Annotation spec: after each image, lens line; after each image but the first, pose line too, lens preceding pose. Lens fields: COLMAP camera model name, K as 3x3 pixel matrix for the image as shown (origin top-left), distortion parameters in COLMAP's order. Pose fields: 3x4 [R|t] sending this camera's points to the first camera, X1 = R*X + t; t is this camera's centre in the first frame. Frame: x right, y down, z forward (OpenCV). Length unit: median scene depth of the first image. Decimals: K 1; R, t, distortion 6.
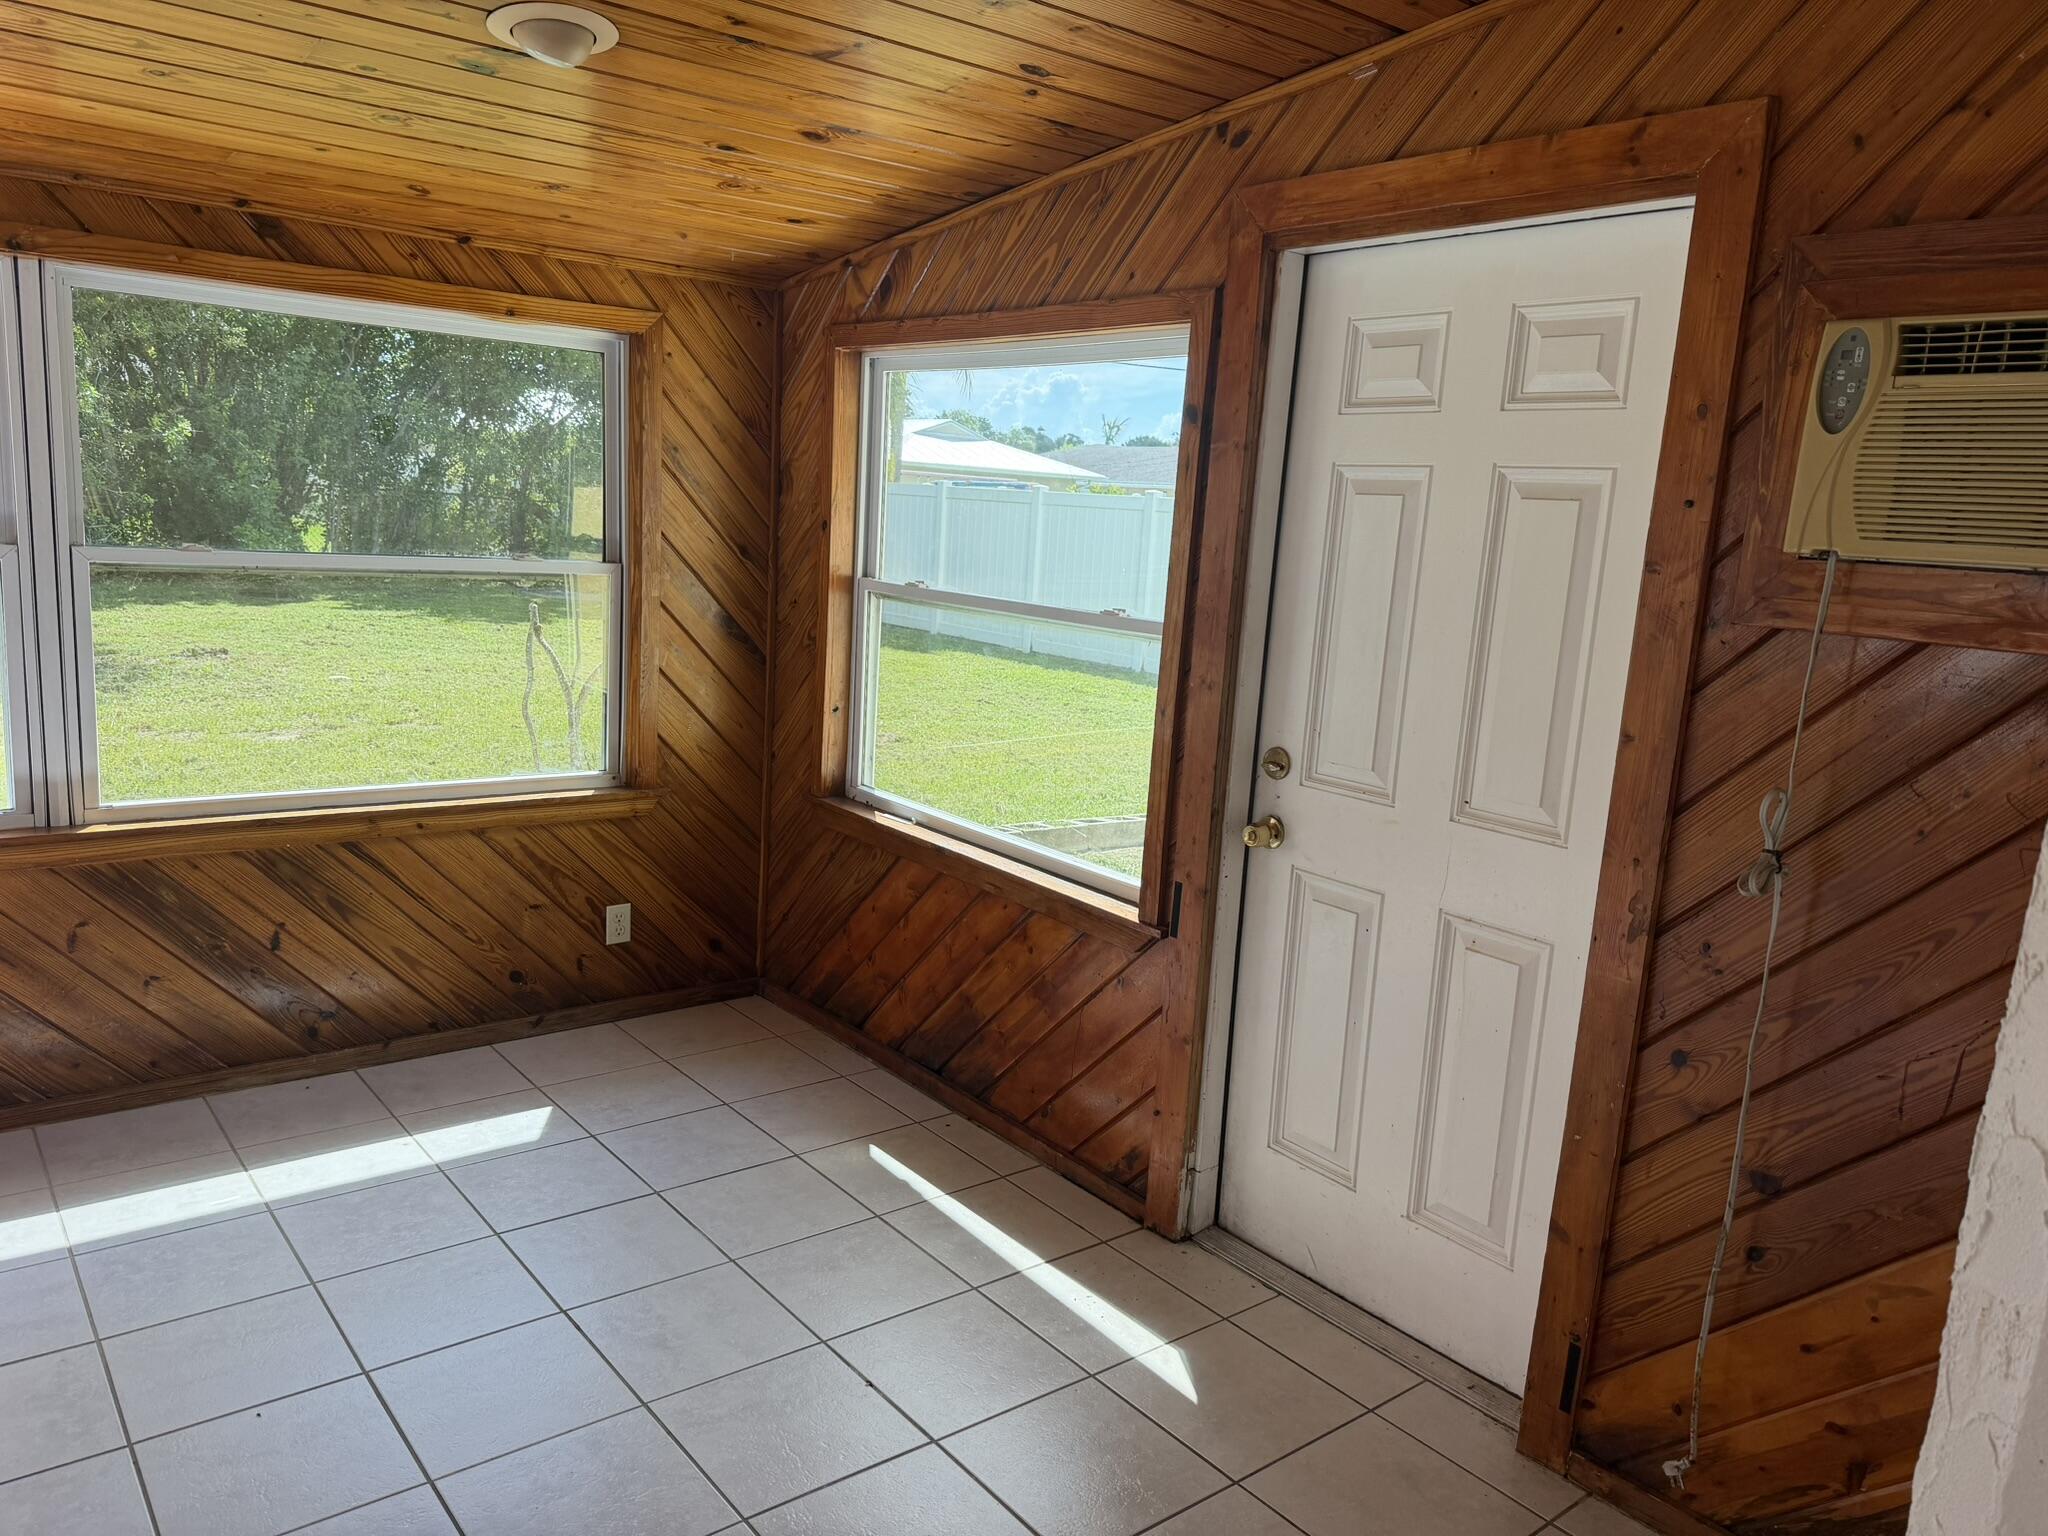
lens RADIAL K [[1471.4, 0, 1023.5], [0, 1471.4, 787.9], [0, 0, 1]] dist [0.145467, -0.216206]
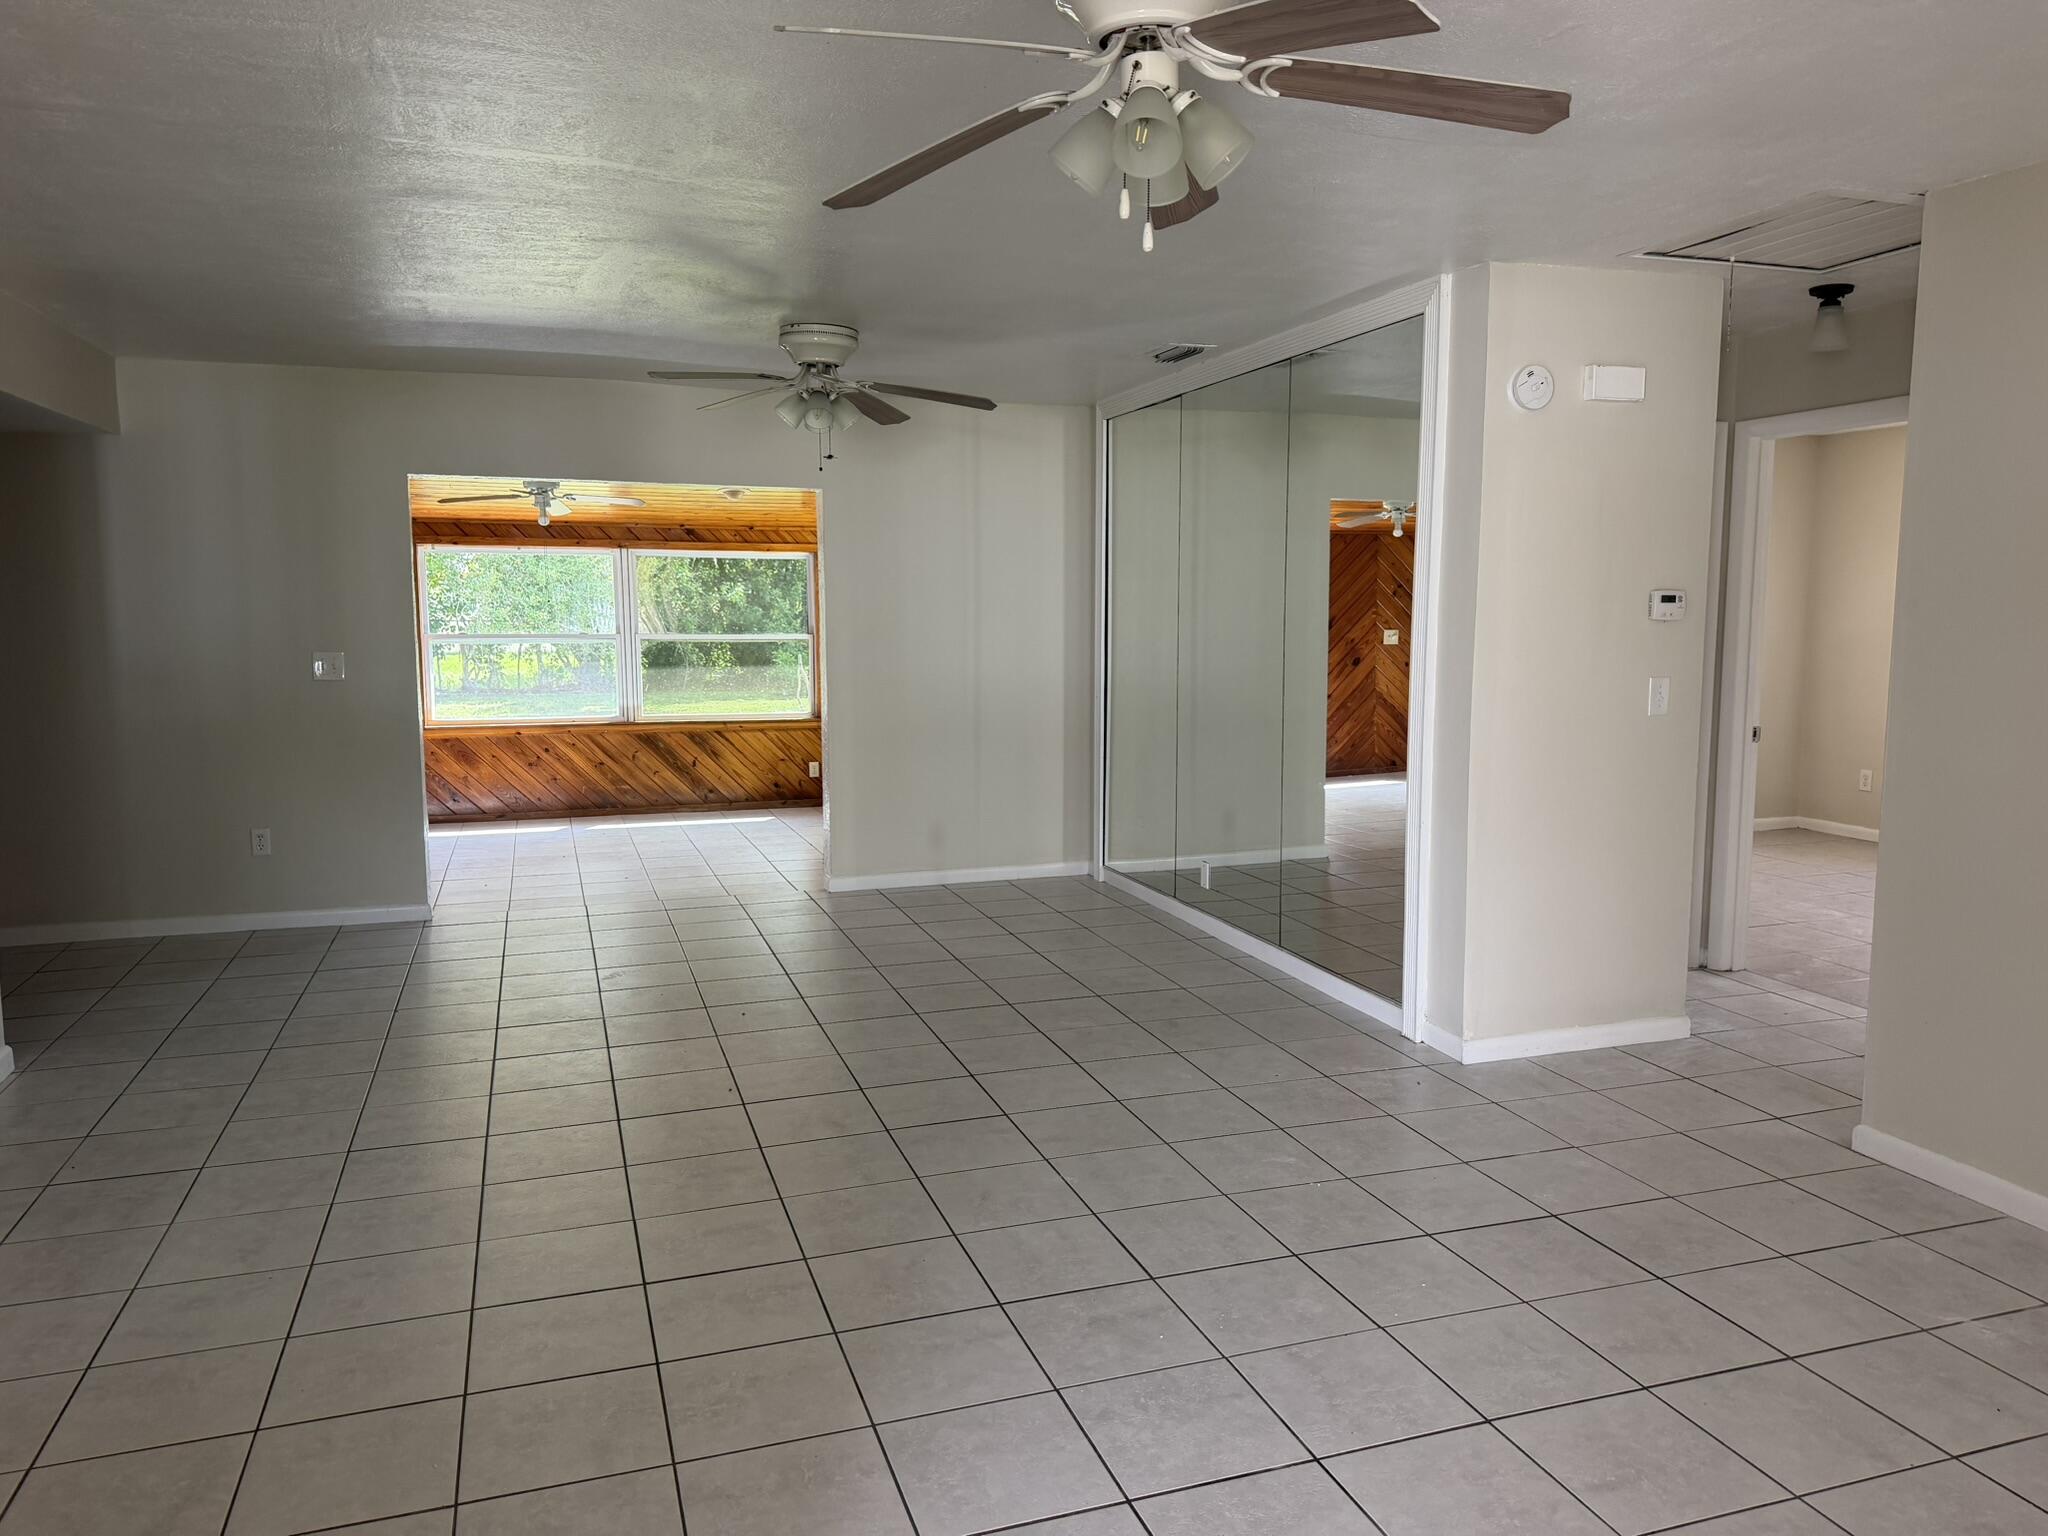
lens RADIAL K [[1428.8, 0, 1037.2], [0, 1428.8, 767.1], [0, 0, 1]] dist [0.070043, -0.100458]
pose [[0.940025, -0.022916, -0.340334, 1.048926], [-0.006659, 0.996318, -0.085479, 0.328930], [0.341040, 0.082618, 0.936411, -1.351134]]
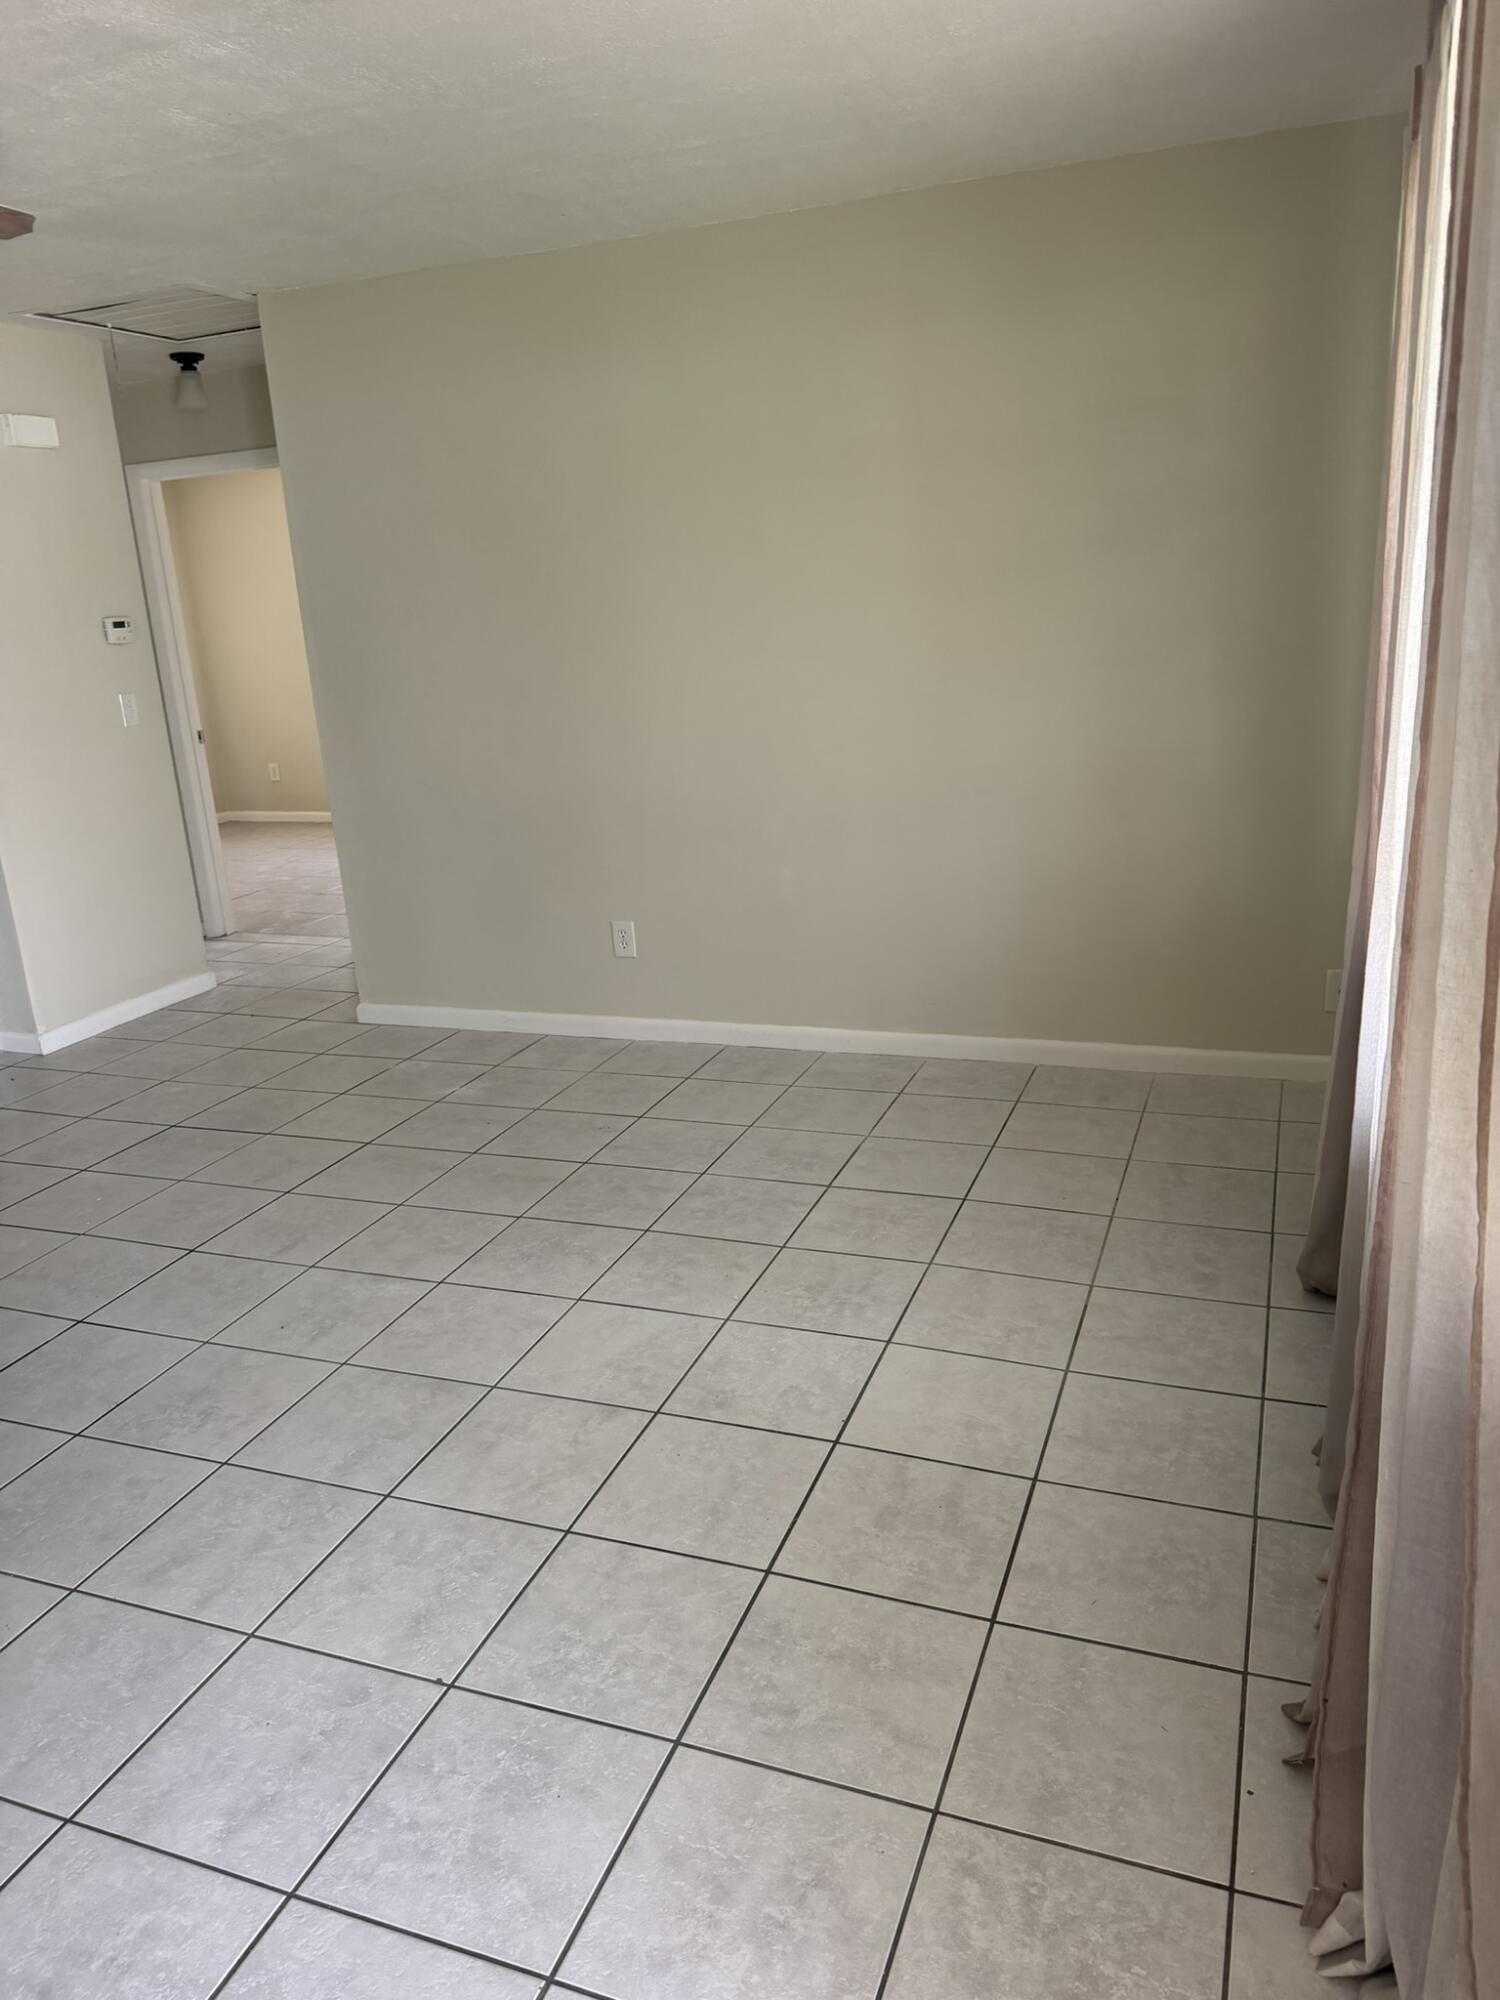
lens RADIAL K [[1383.2, 0, 755.9], [0, 1383.2, 998.2], [0, 0, 1]] dist [0.057753, -0.096142]
pose [[0.851352, -0.248537, 0.461984, 0.950223], [0.203499, 0.968153, 0.145834, 0.362531], [-0.483516, -0.030143, 0.874816, -1.552217]]
